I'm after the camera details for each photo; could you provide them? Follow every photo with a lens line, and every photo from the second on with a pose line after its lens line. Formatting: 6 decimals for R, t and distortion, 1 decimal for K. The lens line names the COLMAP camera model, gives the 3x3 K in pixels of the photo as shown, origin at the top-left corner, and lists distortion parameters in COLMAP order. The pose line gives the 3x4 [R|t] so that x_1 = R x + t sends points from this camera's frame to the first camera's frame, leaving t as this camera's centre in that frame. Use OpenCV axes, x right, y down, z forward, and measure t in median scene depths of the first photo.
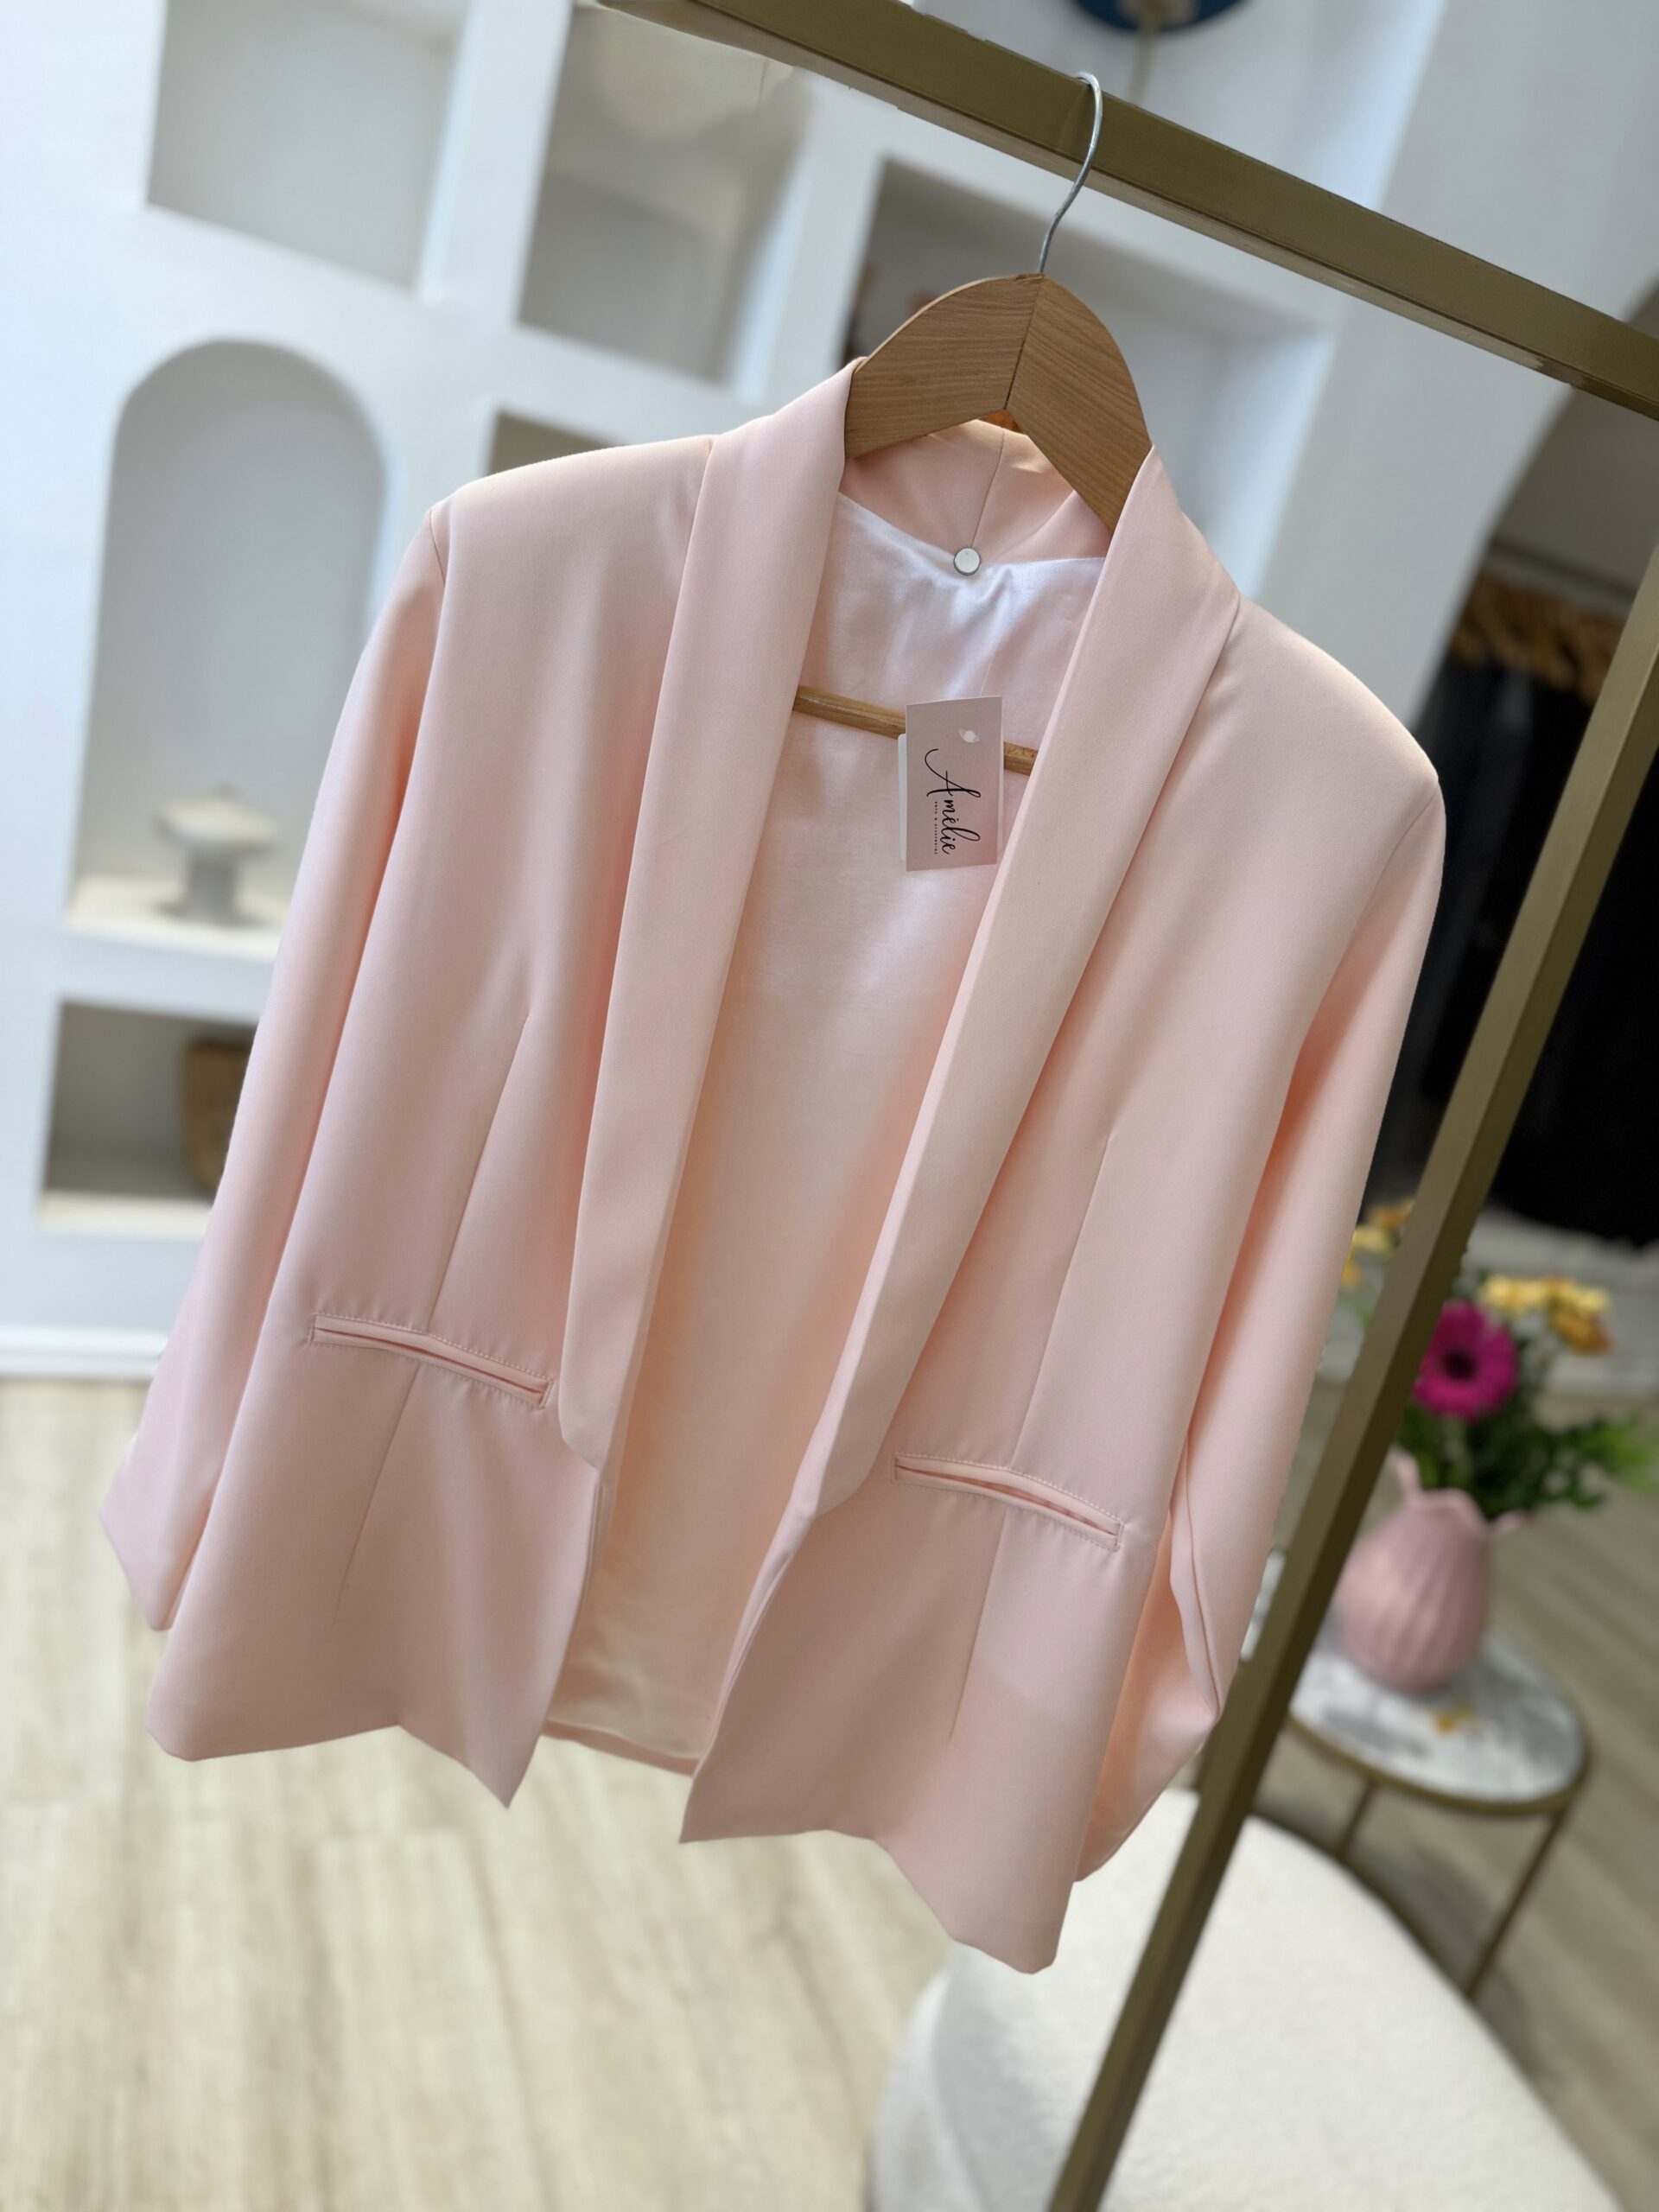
lens RADIAL K [[1653.0, 0, 837.5], [0, 1653.0, 1109.8], [0, 0, 1]] dist [0.017070, 0.003112]
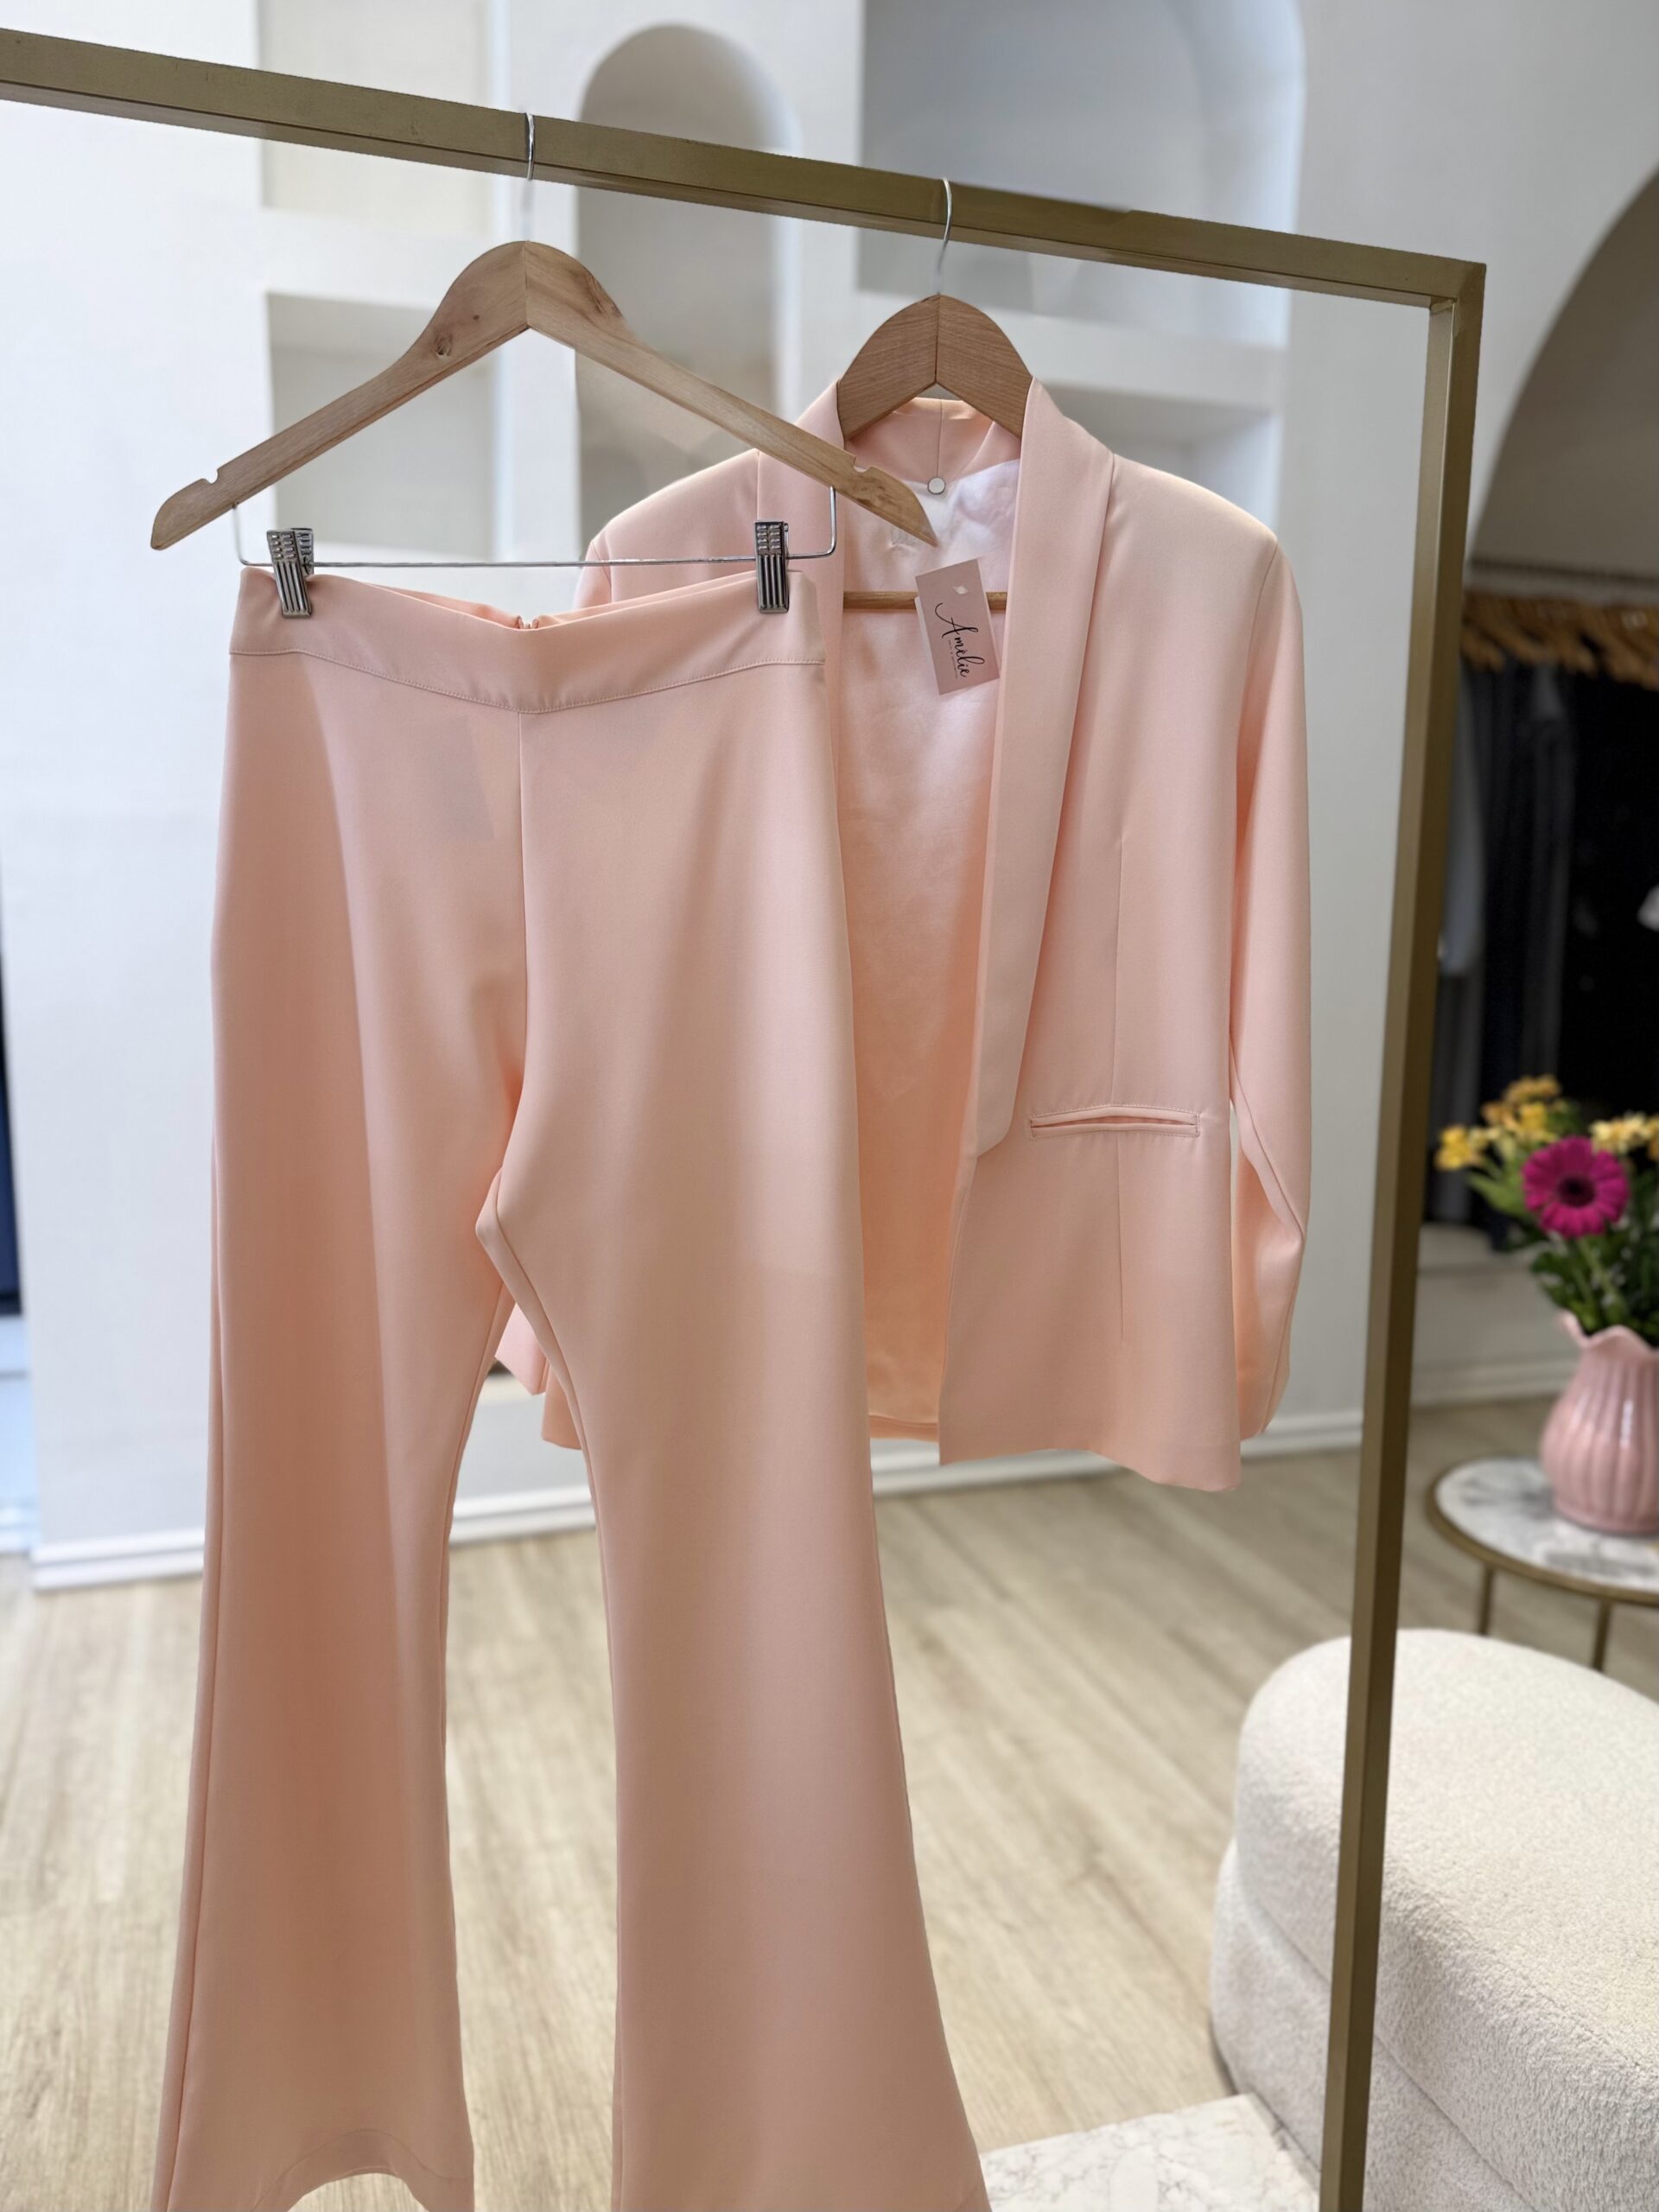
lens RADIAL K [[1800.5, 0, 825.8], [0, 1800.5, 1138.6], [0, 0, 1]] dist [0.012992, 0.000903]
pose [[0.973758, -0.210704, -0.086022, -0.003418], [0.193094, 0.964943, -0.177762, 0.470390], [0.120462, 0.156487, 0.980307, -0.488420]]
